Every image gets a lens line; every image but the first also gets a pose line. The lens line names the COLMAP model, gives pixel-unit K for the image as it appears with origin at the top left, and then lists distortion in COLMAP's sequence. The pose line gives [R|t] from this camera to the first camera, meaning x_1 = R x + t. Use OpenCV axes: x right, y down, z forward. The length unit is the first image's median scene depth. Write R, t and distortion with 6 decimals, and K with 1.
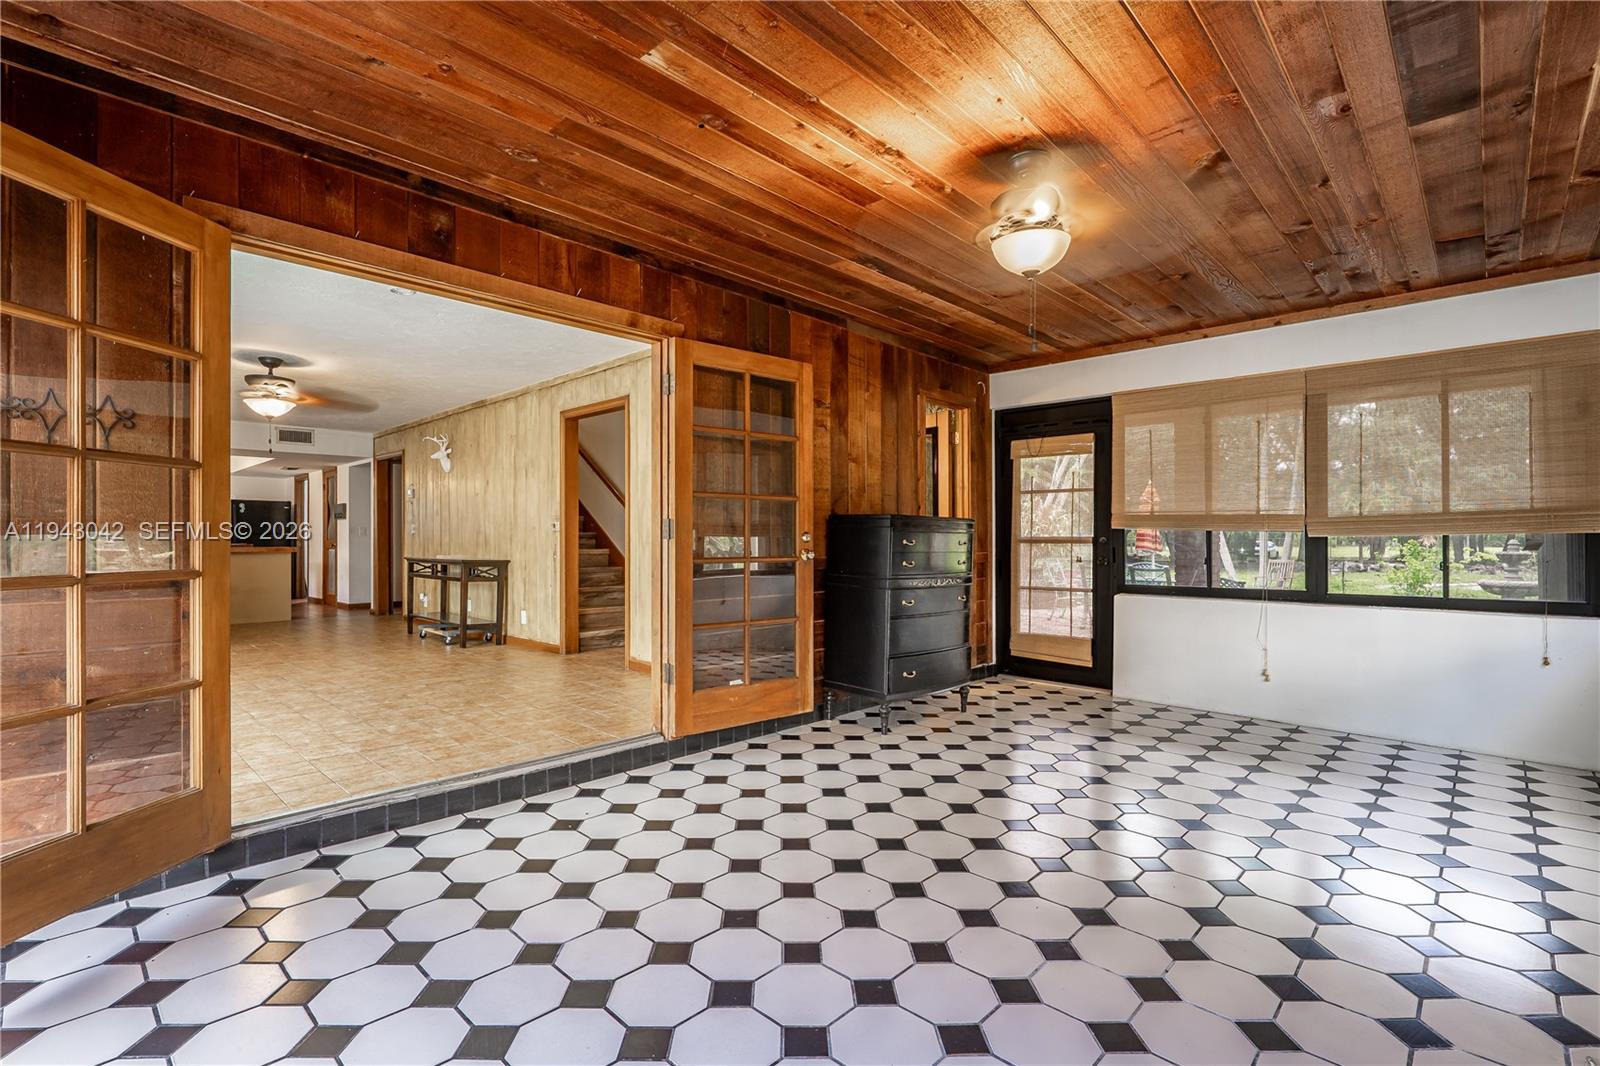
lens RADIAL K [[716.8, 0, 793.9], [0, 716.8, 536.6], [0, 0, 1]] dist [-0.008264, 0.002893]
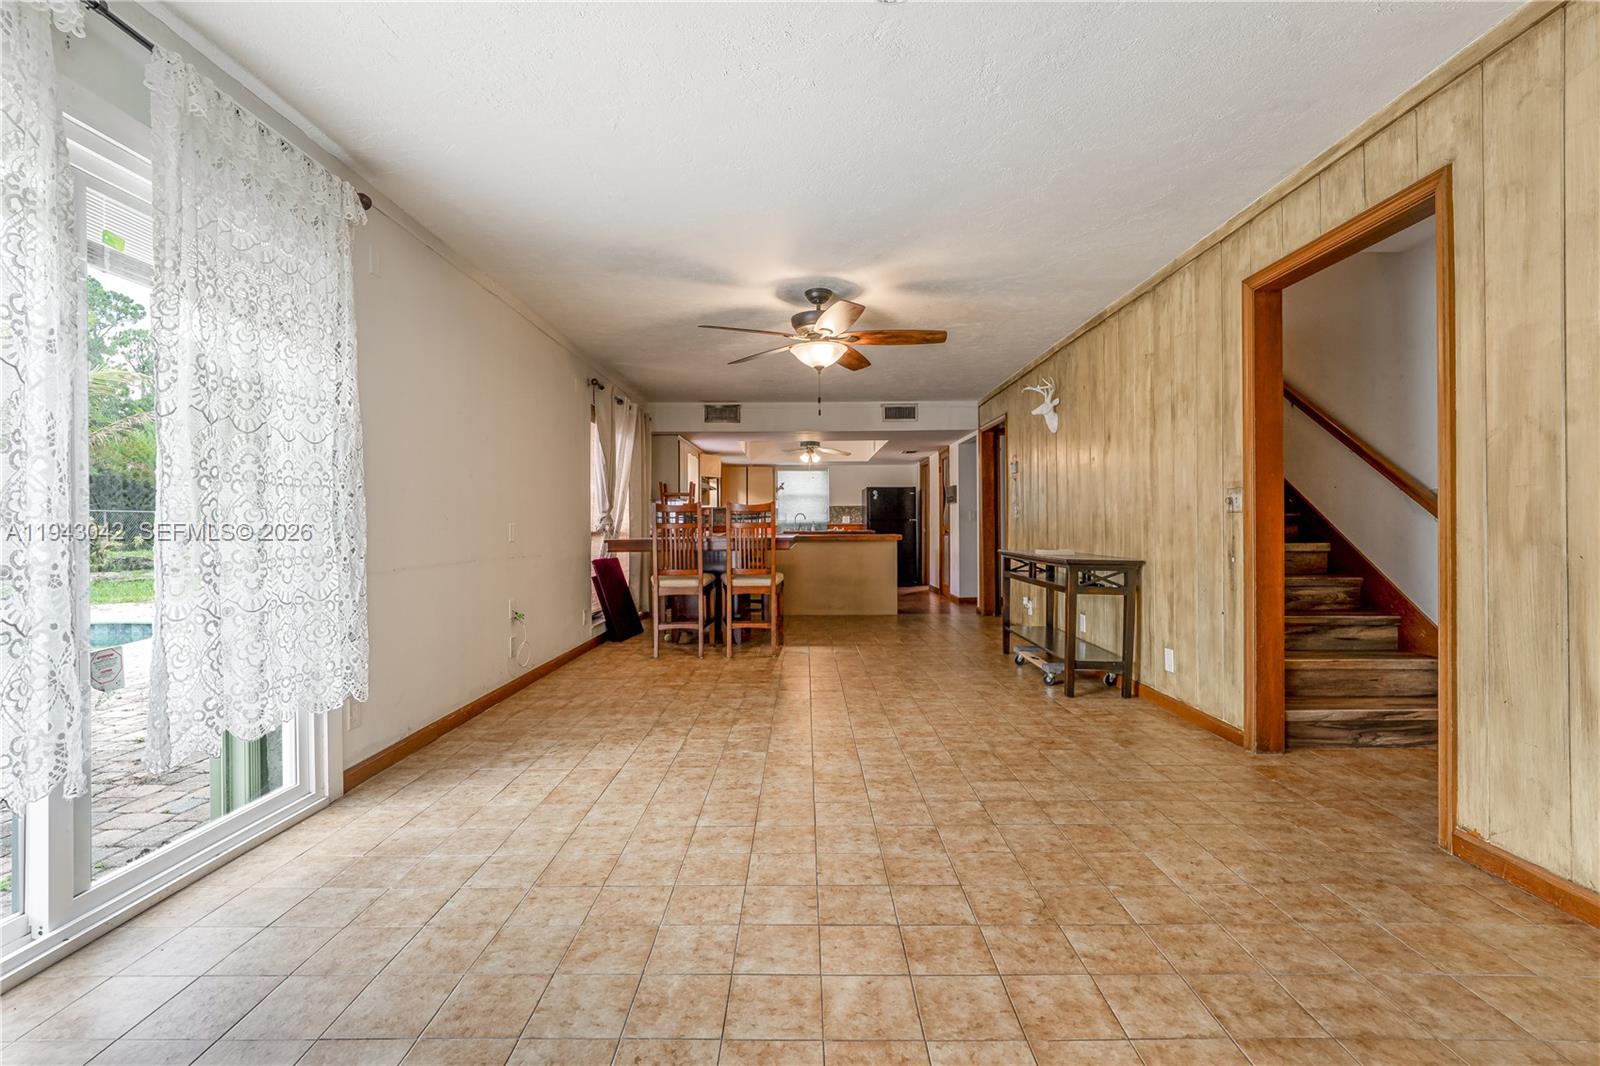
lens RADIAL K [[716.8, 0, 797.4], [0, 716.8, 526.1], [0, 0, 1]] dist [-0.008264, 0.002893]
pose [[0.674422, -0.001705, -0.738344, -0.145265], [0.008248, 0.999952, 0.005225, -0.002084], [0.738300, -0.009613, 0.674404, 0.368423]]
